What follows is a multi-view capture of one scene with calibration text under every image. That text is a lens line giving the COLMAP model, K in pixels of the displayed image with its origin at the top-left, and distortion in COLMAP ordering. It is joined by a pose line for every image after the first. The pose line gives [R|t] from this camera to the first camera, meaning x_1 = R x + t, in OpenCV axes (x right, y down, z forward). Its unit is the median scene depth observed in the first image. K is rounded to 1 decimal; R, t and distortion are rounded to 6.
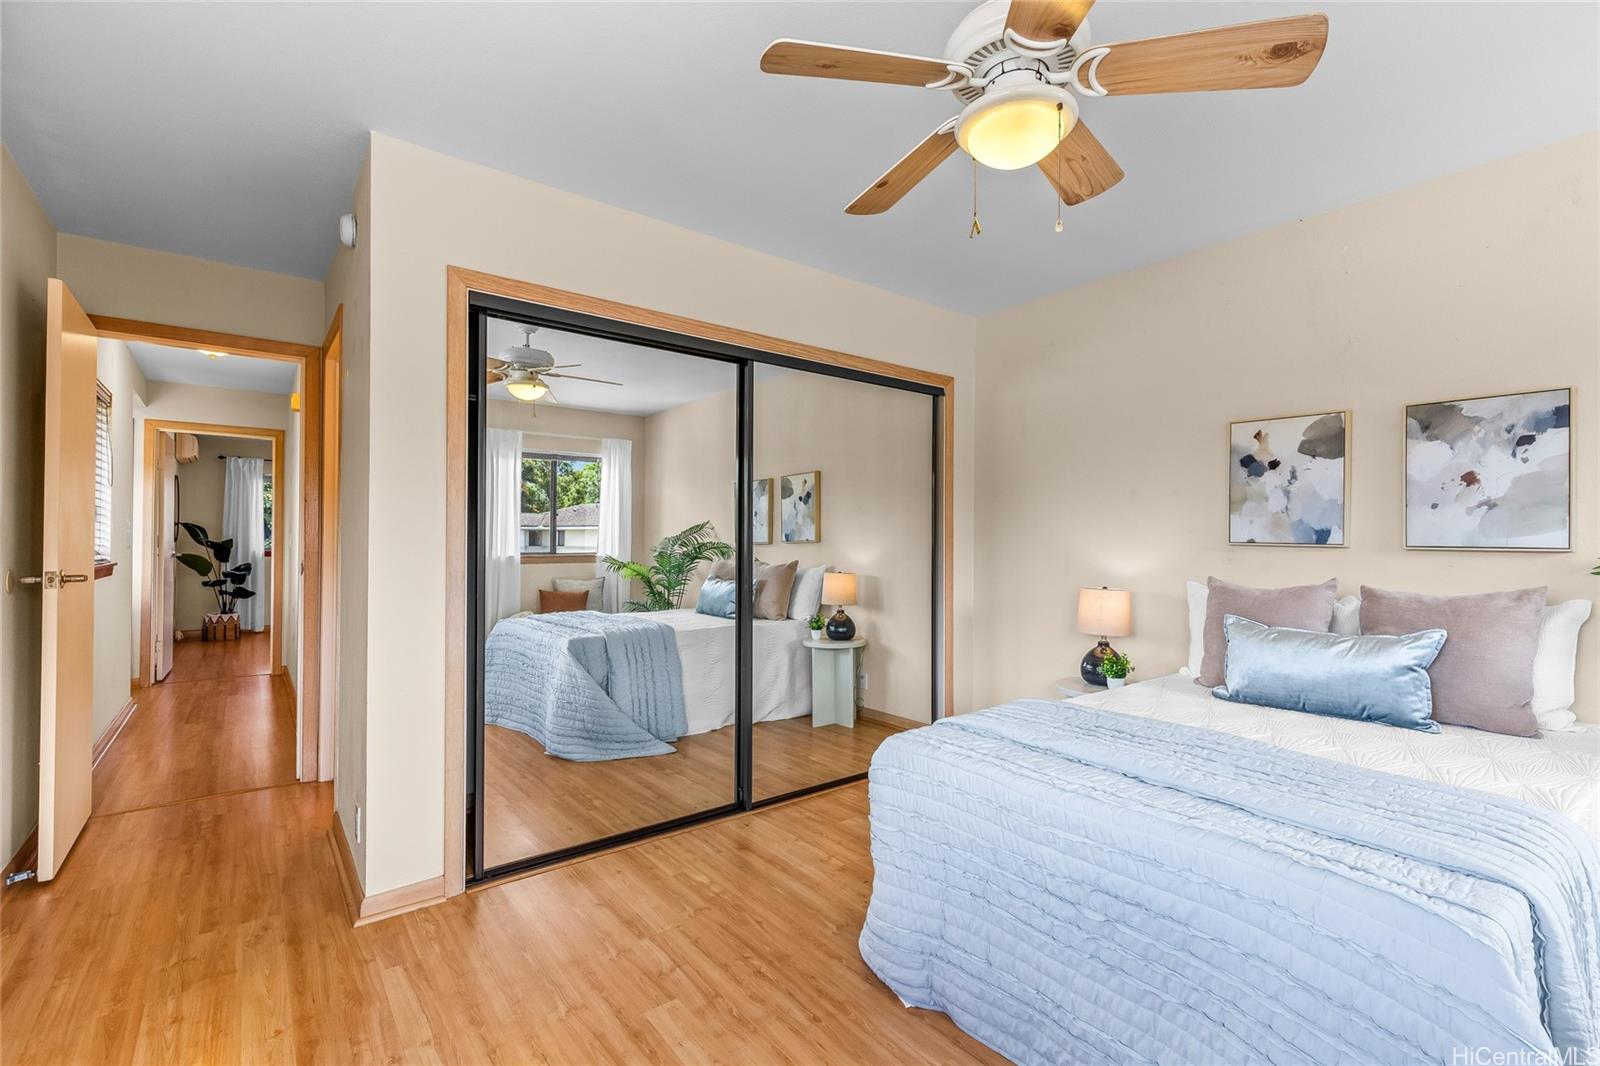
lens RADIAL K [[714.2, 0, 806.7], [0, 714.2, 534.4], [0, 0, 1]] dist [0.002681, 0.000329]
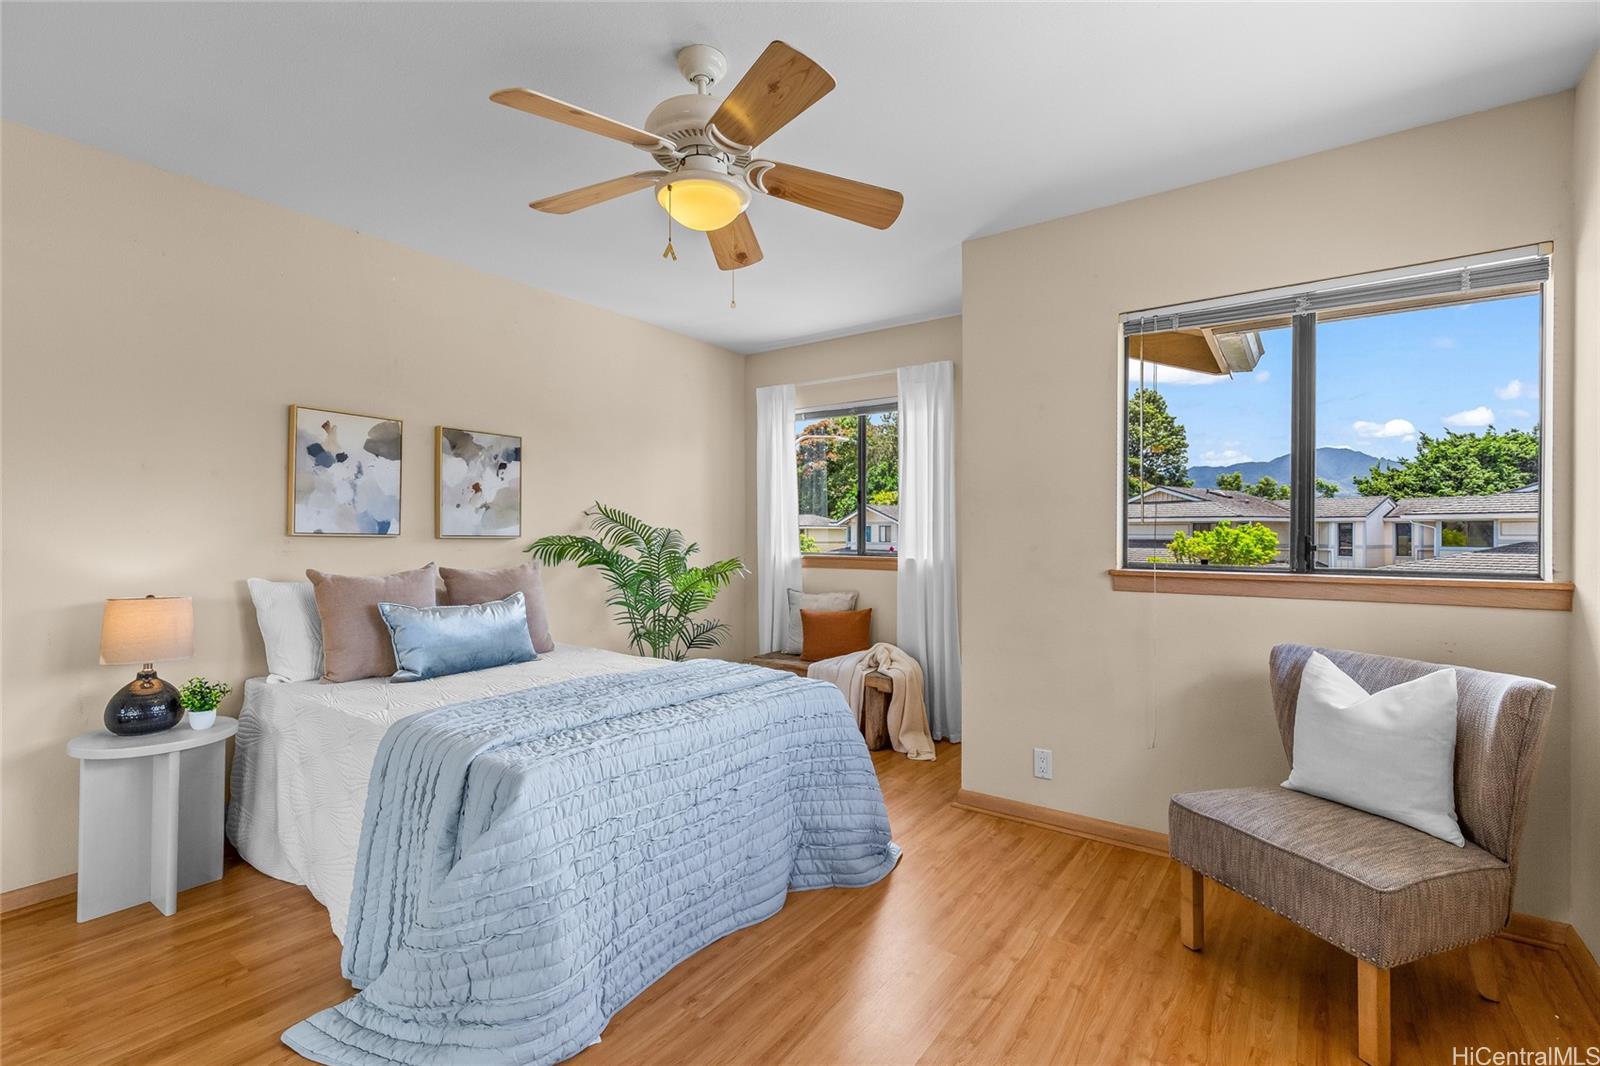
lens RADIAL K [[714.2, 0, 806.7], [0, 714.2, 534.4], [0, 0, 1]] dist [0.002681, 0.000329]
pose [[-0.282695, -0.004533, 0.959199, -0.565914], [-0.009606, 0.999952, 0.001895, 0.005251], [-0.959162, -0.008679, -0.282725, 0.700834]]
